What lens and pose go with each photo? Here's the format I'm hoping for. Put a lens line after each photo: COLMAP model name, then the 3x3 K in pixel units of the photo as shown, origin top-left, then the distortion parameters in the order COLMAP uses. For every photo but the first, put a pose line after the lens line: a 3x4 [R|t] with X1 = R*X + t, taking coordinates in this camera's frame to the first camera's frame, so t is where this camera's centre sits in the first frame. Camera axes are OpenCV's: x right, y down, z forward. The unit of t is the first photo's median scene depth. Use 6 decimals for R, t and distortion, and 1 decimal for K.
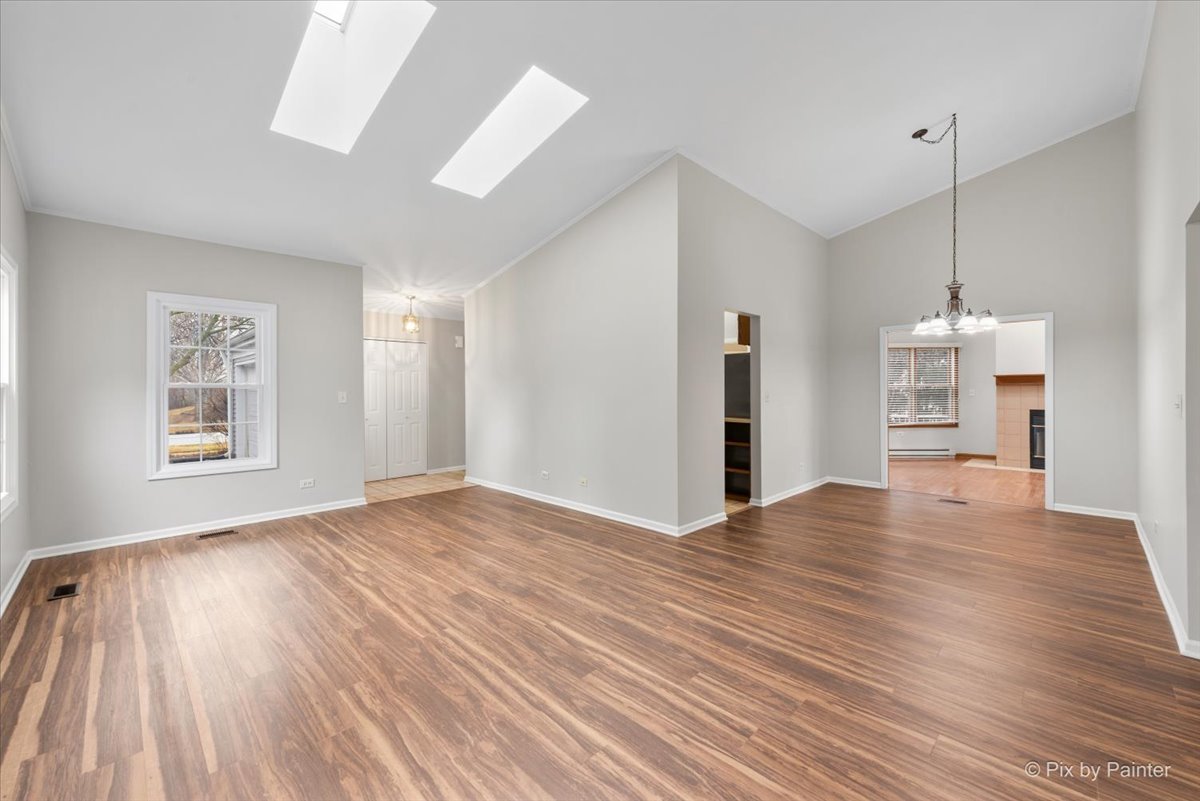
lens RADIAL K [[481.7, 0, 602.8], [0, 481.7, 395.1], [0, 0, 1]] dist [0.007301, -0.000203]
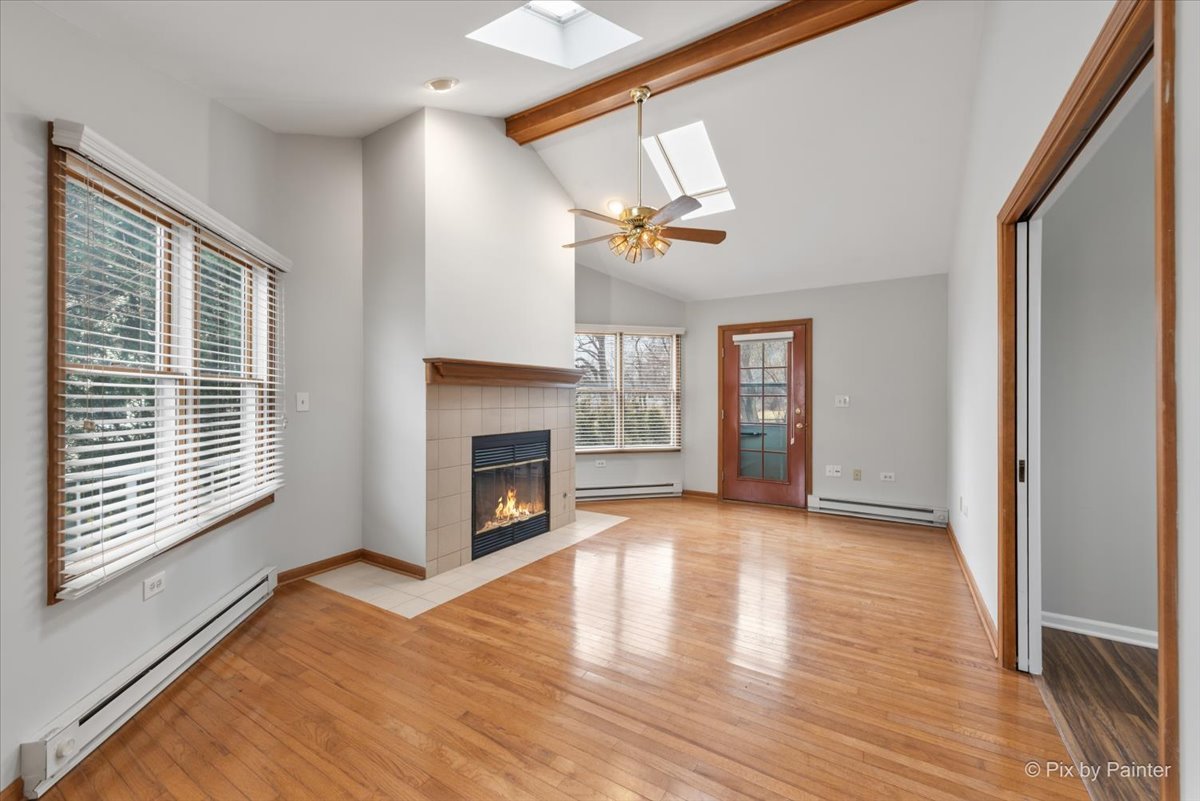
lens RADIAL K [[481.7, 0, 602.8], [0, 481.7, 395.1], [0, 0, 1]] dist [0.007301, -0.000203]
pose [[-0.236170, 0.002728, 0.971708, 0.501570], [0.009377, 0.999956, -0.000528, -0.011128], [-0.971666, 0.008987, -0.236185, 1.248332]]
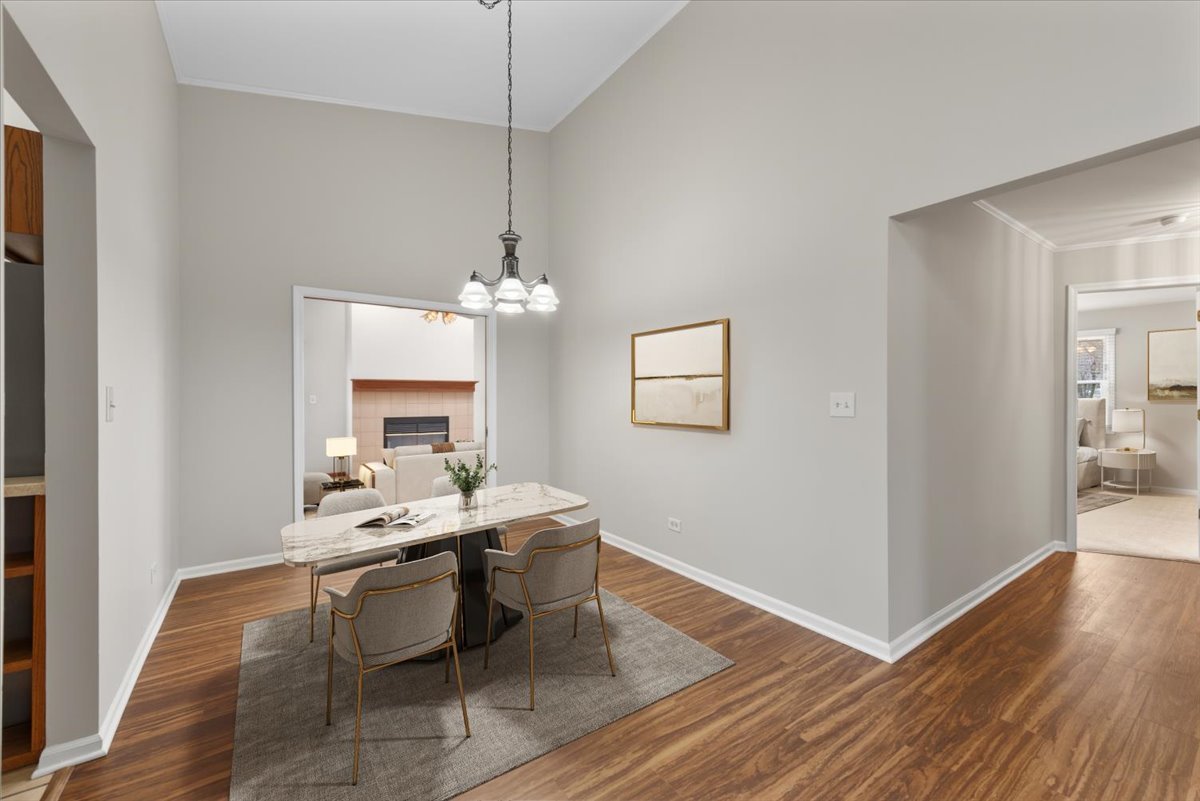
lens RADIAL K [[481.7, 0, 602.8], [0, 481.7, 395.1], [0, 0, 1]] dist [0.007301, -0.000203]
pose [[0.171570, 0.004733, 0.985160, 0.063239], [0.016485, 0.999835, -0.007674, 0.001053], [-0.985034, 0.017557, 0.171464, 0.549571]]
